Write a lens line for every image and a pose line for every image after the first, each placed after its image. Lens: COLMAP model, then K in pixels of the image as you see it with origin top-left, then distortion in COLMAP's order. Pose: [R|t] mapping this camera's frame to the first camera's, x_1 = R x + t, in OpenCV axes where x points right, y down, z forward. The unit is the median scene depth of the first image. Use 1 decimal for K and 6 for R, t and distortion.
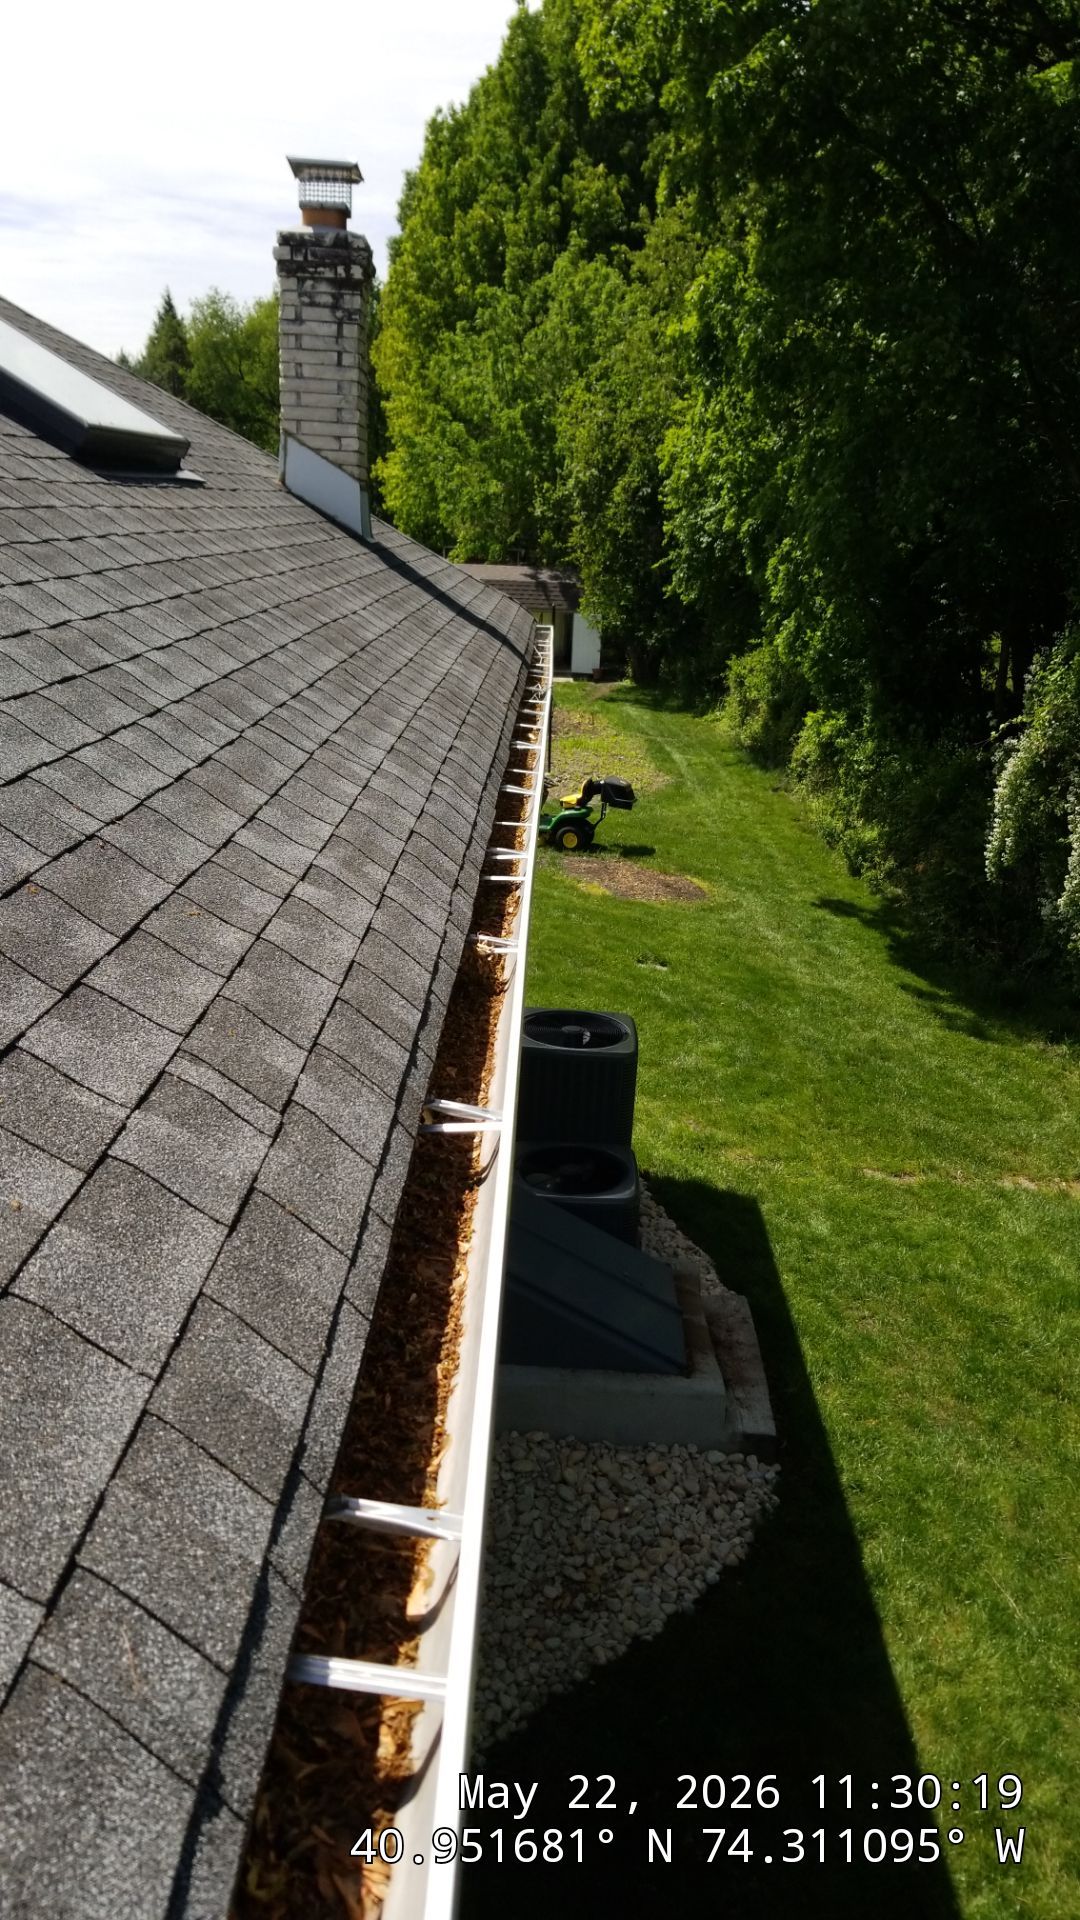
lens RADIAL K [[1501.0, 0, 540.0], [0, 1501.0, 960.0], [0, 0, 1]] dist [0.058698, -0.055831]
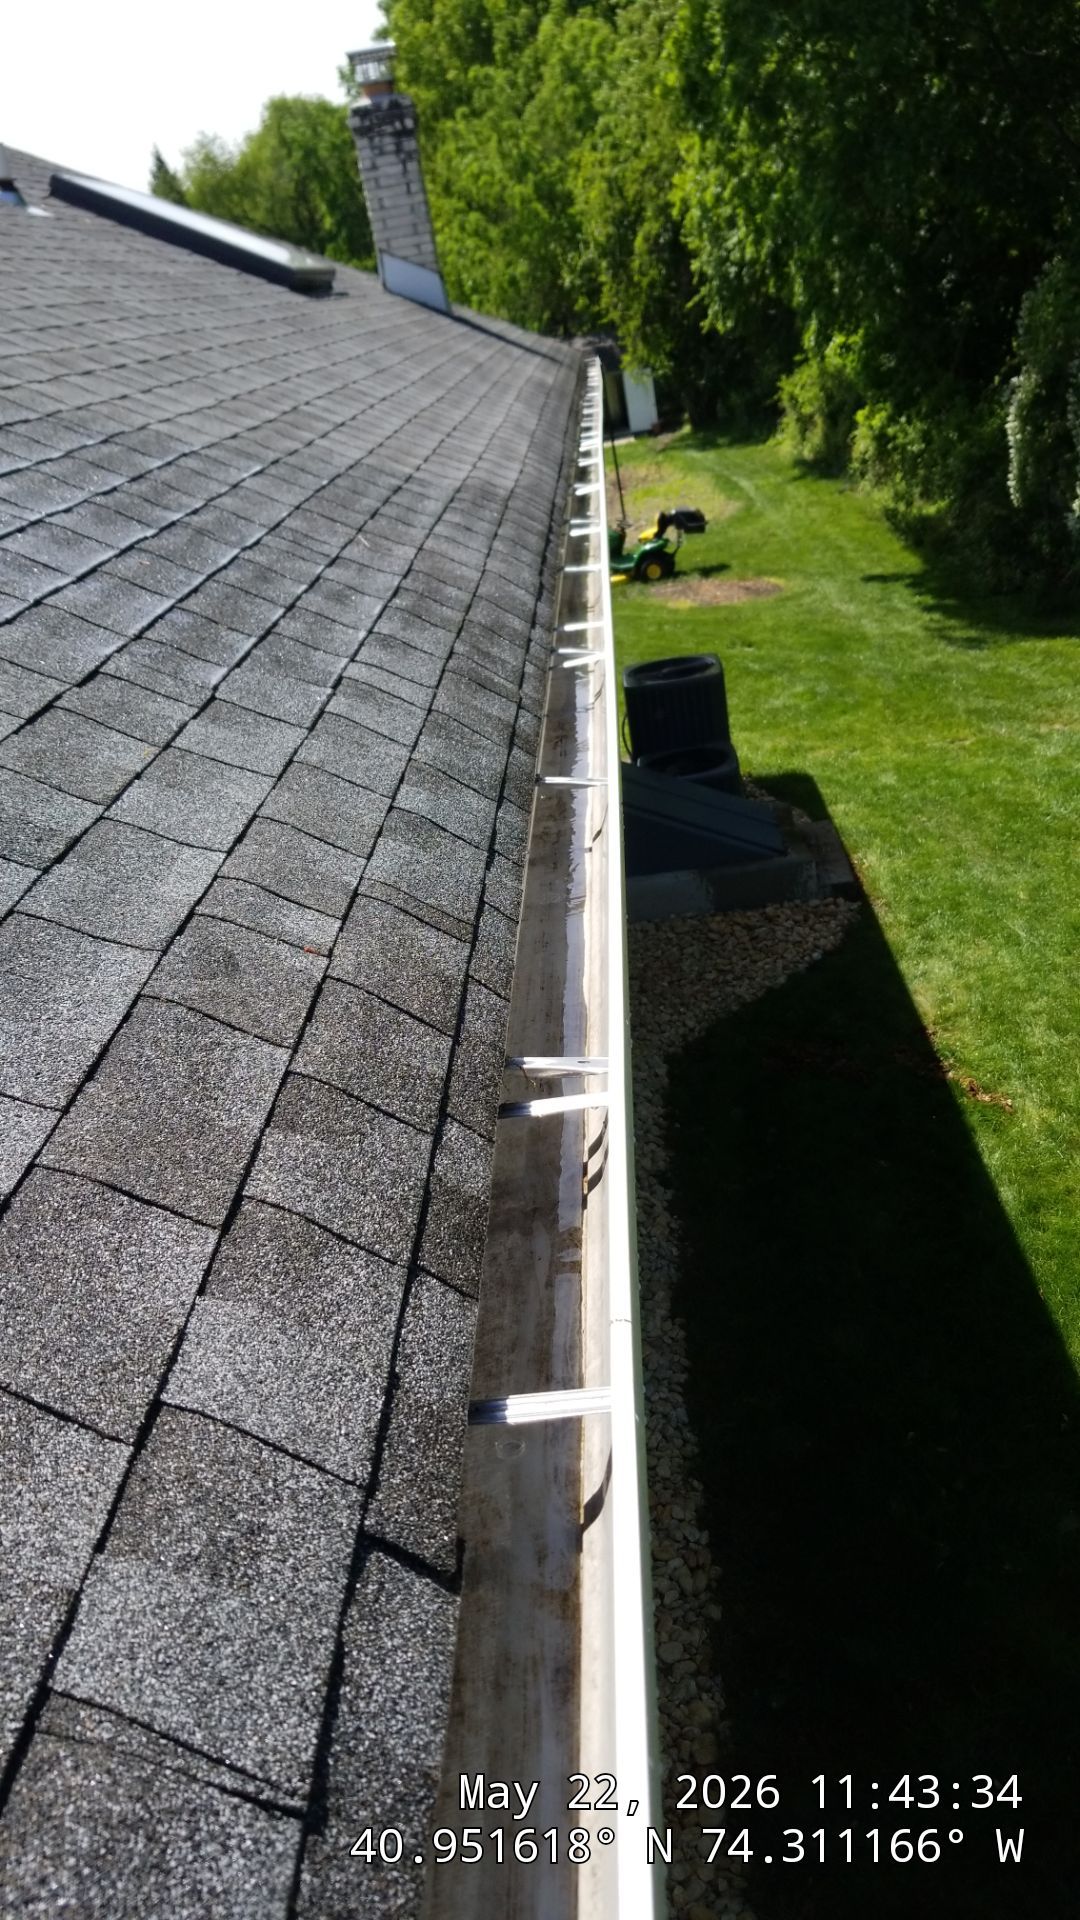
lens RADIAL K [[1698.3, 0, 489.7], [0, 1698.3, 956.5], [0, 0, 1]] dist [0.066279, -0.151209]
pose [[0.975944, -0.182976, -0.118541, -0.002213], [0.191591, 0.979267, 0.065790, 0.206013], [0.104046, -0.086919, 0.990767, -0.613549]]
